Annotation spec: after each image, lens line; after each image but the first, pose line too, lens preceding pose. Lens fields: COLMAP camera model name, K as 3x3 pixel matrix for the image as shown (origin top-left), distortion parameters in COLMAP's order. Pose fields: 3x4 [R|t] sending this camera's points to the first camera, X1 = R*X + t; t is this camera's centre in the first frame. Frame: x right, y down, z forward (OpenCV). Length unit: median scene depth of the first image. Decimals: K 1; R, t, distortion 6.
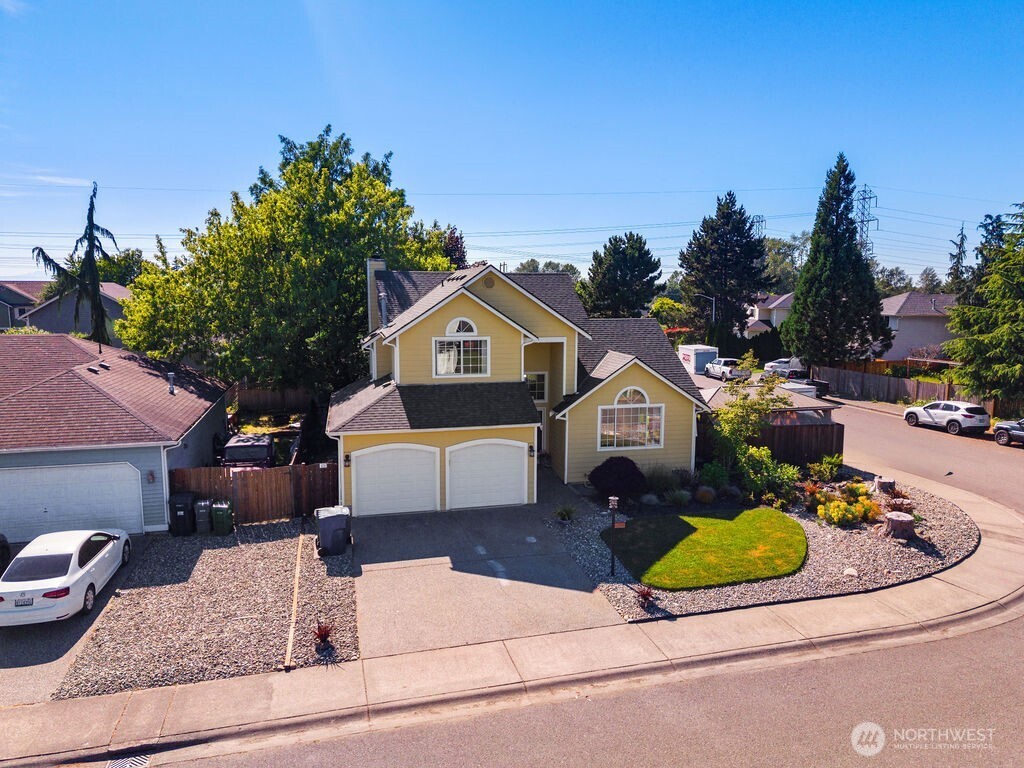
lens RADIAL K [[688.7, 0, 506.9], [0, 688.7, 379.3], [0, 0, 1]] dist [0.018620, -0.006610]
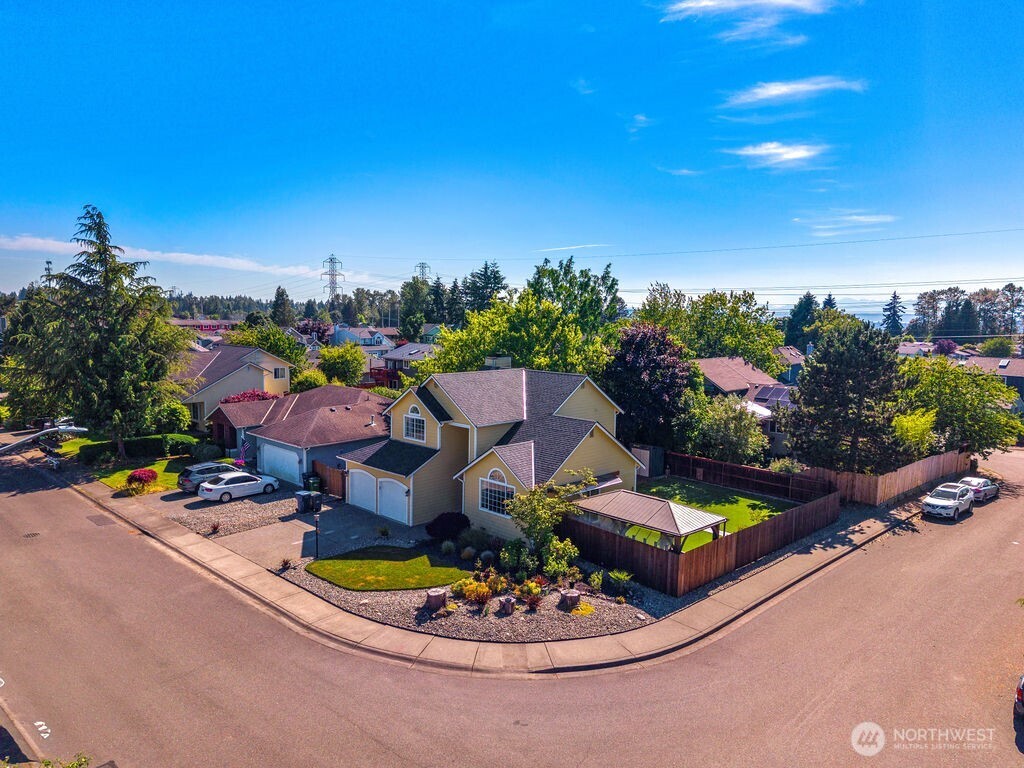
lens RADIAL K [[688.7, 0, 507.0], [0, 688.7, 385.8], [0, 0, 1]] dist [0.018620, -0.006610]
pose [[0.526070, 0.092649, -0.845380, 1.964946], [-0.119112, 0.992277, 0.034626, -0.297271], [0.842059, 0.082479, 0.533042, 0.417003]]
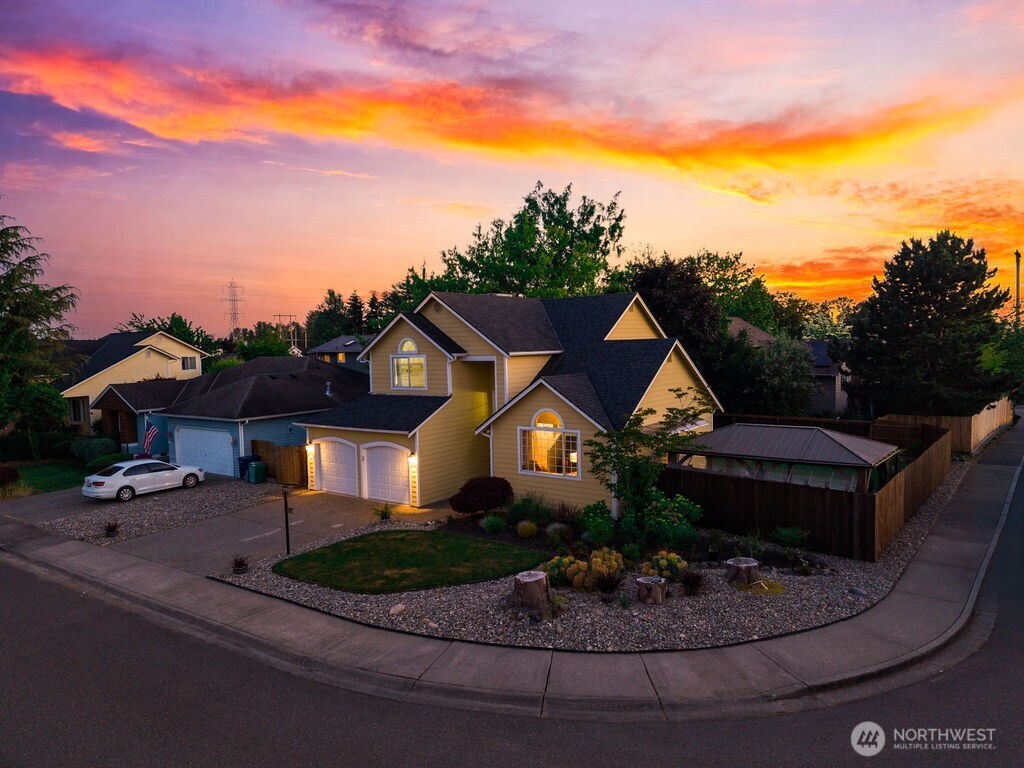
lens RADIAL K [[688.7, 0, 514.5], [0, 688.7, 379.3], [0, 0, 1]] dist [0.018620, -0.006610]
pose [[0.641361, 0.024130, -0.766860, 1.295575], [-0.072558, 0.996933, -0.029314, 0.000381], [0.763800, 0.074443, 0.641145, 0.538083]]
